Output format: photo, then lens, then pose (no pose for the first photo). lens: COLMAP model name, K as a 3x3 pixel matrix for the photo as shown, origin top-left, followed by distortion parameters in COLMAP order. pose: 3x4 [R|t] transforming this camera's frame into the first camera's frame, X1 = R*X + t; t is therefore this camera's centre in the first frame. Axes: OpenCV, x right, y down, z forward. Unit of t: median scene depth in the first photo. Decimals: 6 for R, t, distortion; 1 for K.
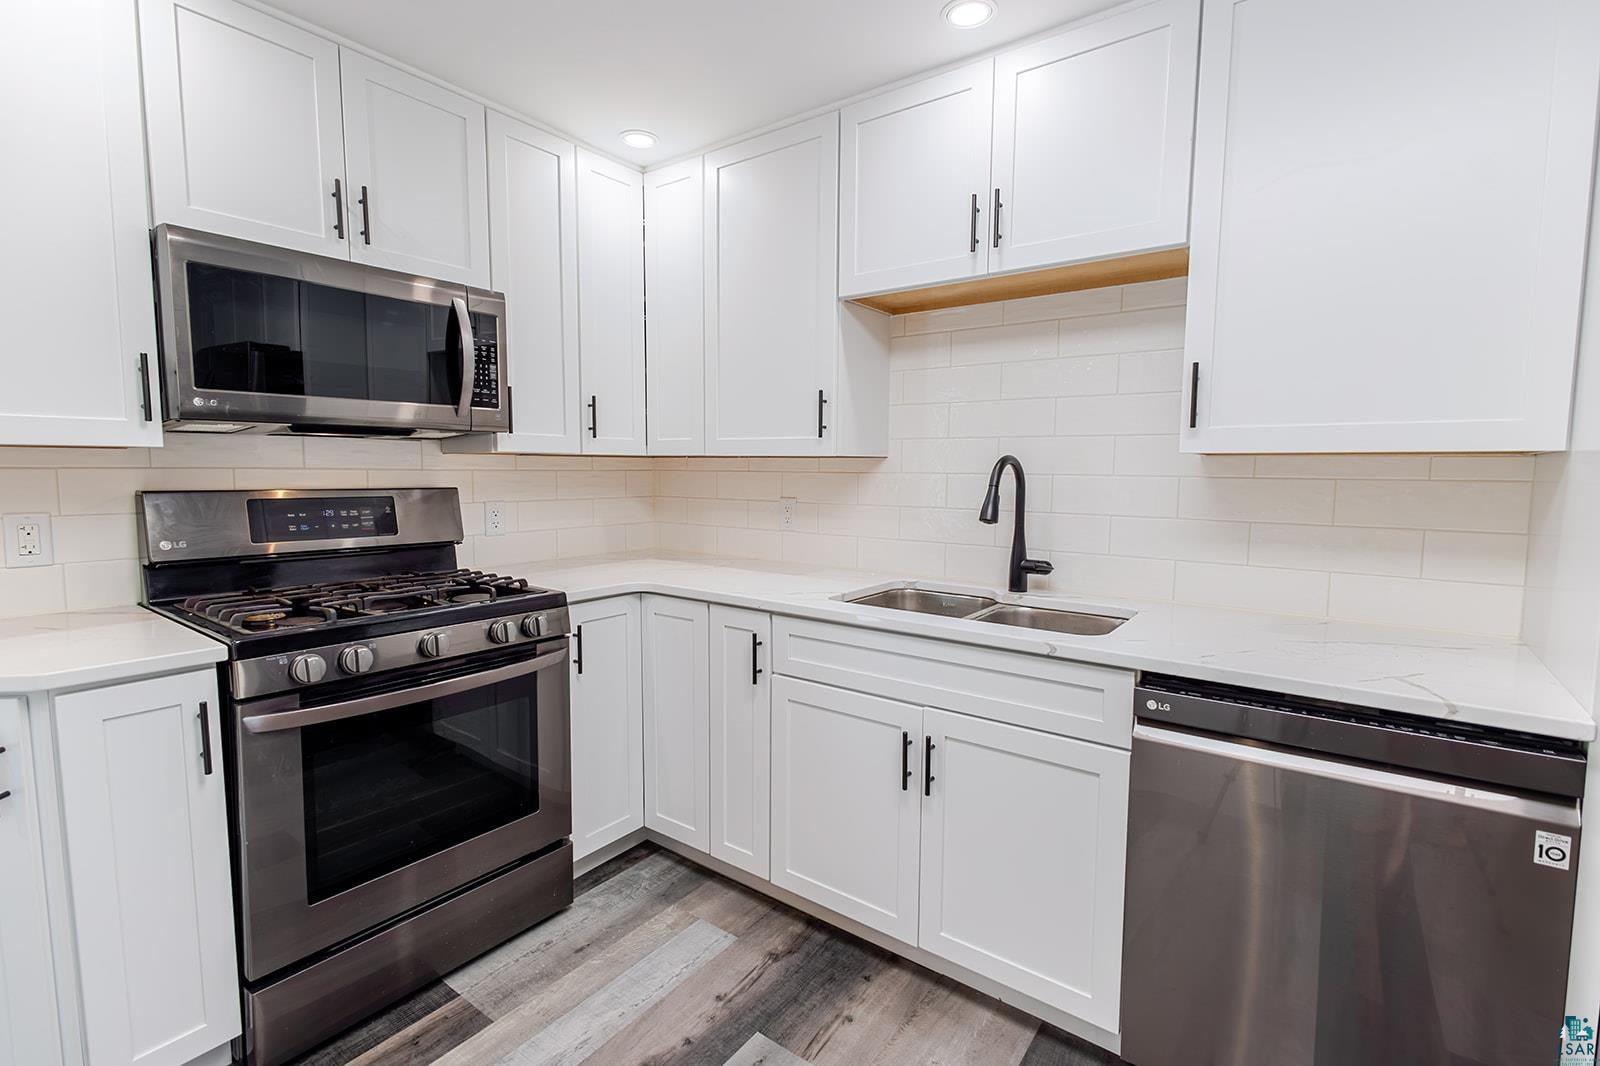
lens RADIAL K [[731.9, 0, 800.0], [0, 731.9, 533.0], [0, 0, 1]] dist [0.011620, -0.010217]
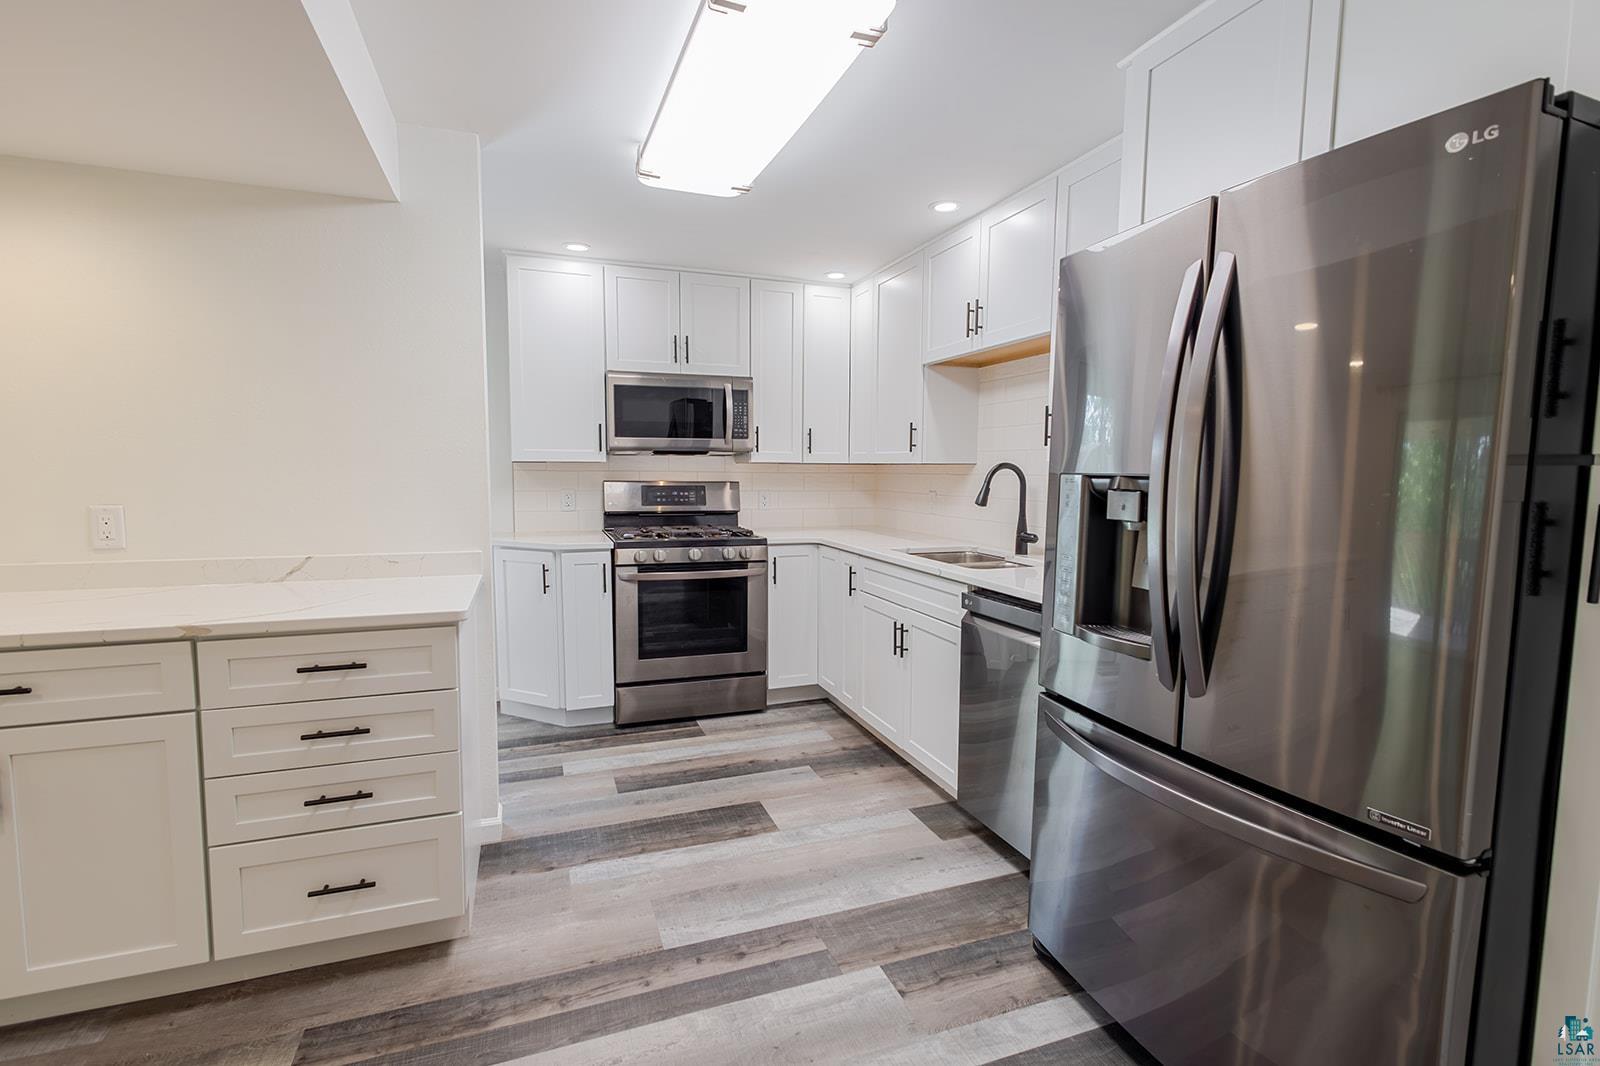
lens RADIAL K [[730.7, 0, 800.0], [0, 730.7, 533.0], [0, 0, 1]] dist [0.001883, 0.000100]
pose [[0.833676, 0.046773, -0.550269, 0.765709], [-0.050444, 0.998691, 0.008464, 0.049121], [0.549945, 0.020702, 0.834945, -0.498144]]
